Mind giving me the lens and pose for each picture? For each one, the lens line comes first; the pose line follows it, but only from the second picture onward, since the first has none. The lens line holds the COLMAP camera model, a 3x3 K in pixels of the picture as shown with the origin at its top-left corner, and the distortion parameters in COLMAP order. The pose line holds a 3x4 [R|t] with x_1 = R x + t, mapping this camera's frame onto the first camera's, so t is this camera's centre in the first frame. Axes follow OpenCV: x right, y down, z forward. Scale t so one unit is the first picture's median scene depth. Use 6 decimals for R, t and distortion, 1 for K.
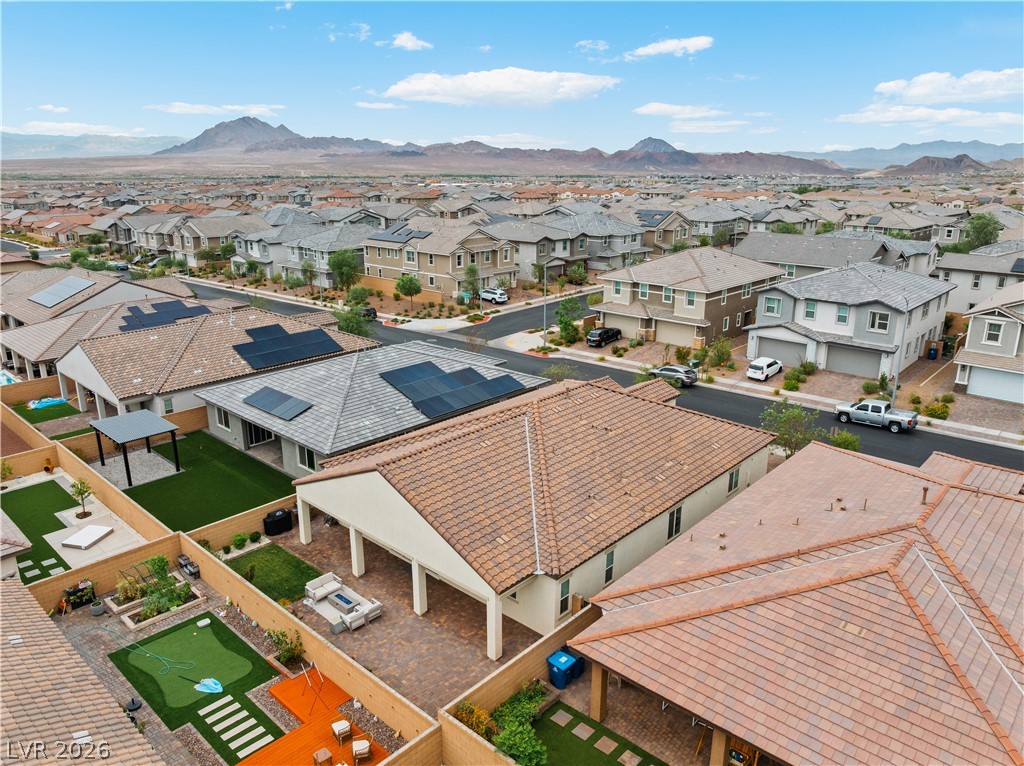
lens RADIAL K [[726.7, 0, 505.8], [0, 726.7, 369.2], [0, 0, 1]] dist [-0.039714, 0.004913]
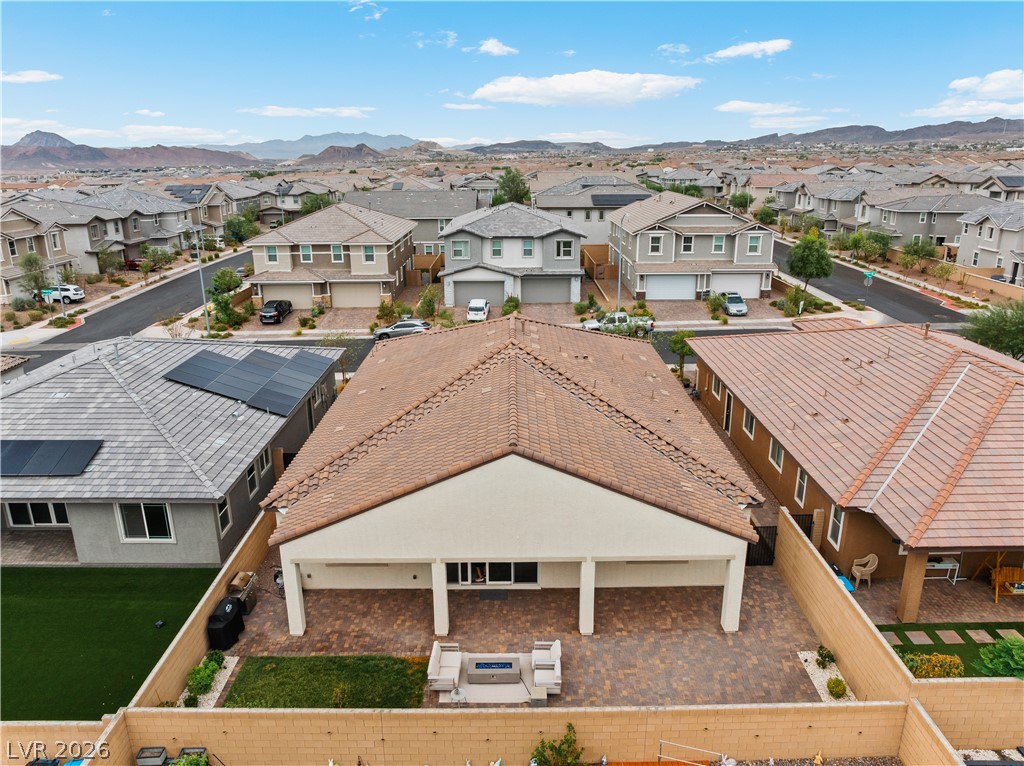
lens RADIAL K [[726.7, 0, 505.8], [0, 726.7, 369.2], [0, 0, 1]] dist [-0.039714, 0.004913]
pose [[0.736843, -0.197803, 0.646480, -0.264705], [0.191459, 0.978147, 0.081062, 0.004824], [-0.648387, 0.064044, 0.758612, 0.223864]]
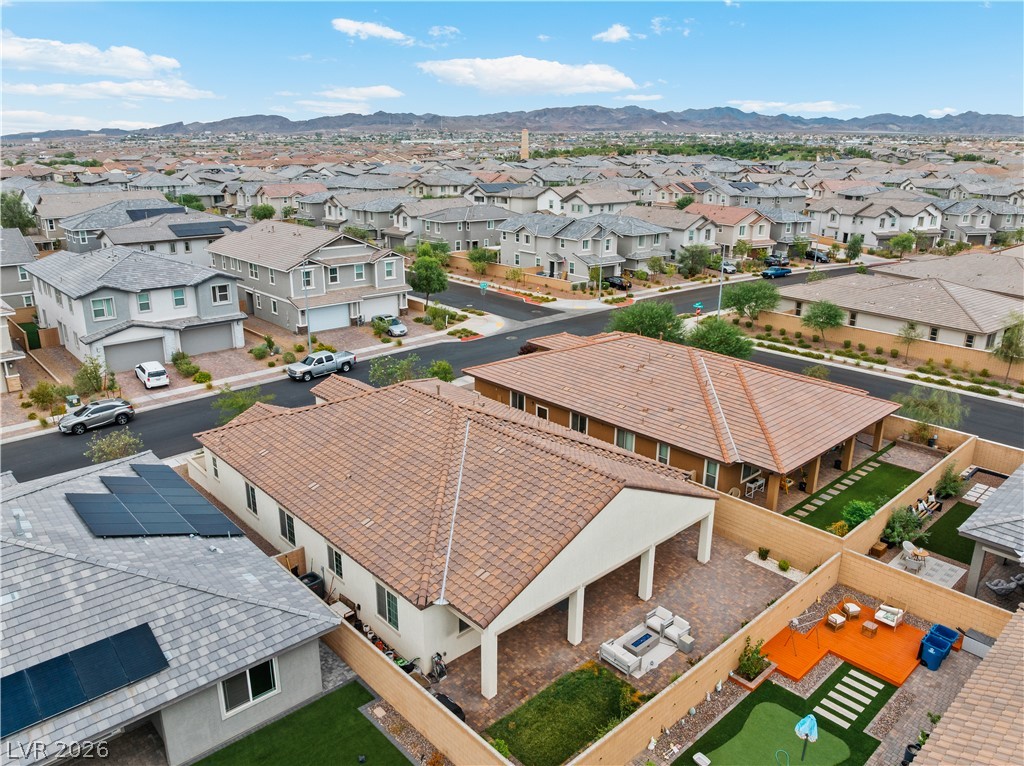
lens RADIAL K [[747.8, 0, 512.0], [0, 747.8, 383.0], [0, 0, 1]] dist [-0.033844, -0.000816]
pose [[0.081436, -0.304151, 0.949137, -0.459668], [0.262792, 0.925154, 0.273918, -0.120773], [-0.961410, 0.227119, 0.155269, 0.428831]]
